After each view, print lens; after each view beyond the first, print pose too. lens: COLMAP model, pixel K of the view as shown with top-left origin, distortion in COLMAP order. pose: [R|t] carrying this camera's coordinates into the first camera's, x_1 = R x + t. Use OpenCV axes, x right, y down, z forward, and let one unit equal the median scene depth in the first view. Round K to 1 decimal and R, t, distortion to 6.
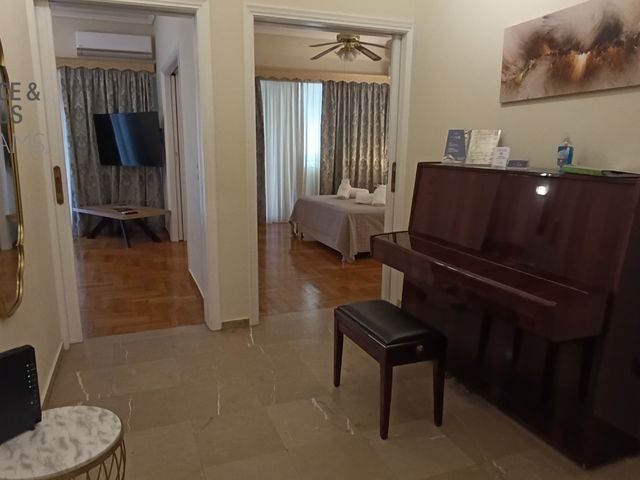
lens RADIAL K [[489.7, 0, 308.9], [0, 489.7, 242.0], [0, 0, 1]] dist [0.005707, -0.010547]
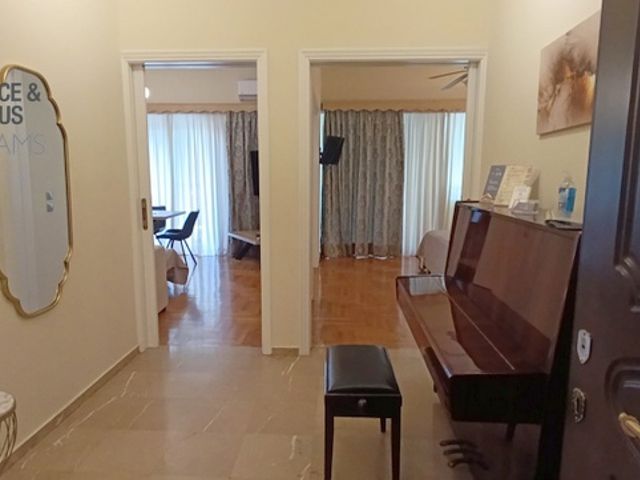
lens RADIAL K [[489.7, 0, 308.9], [0, 489.7, 242.0], [0, 0, 1]] dist [0.005707, -0.010547]
pose [[0.912150, 0.052753, -0.406448, 0.299131], [-0.076033, 0.996248, -0.041329, -0.024188], [0.402743, 0.068602, 0.912739, 0.054361]]
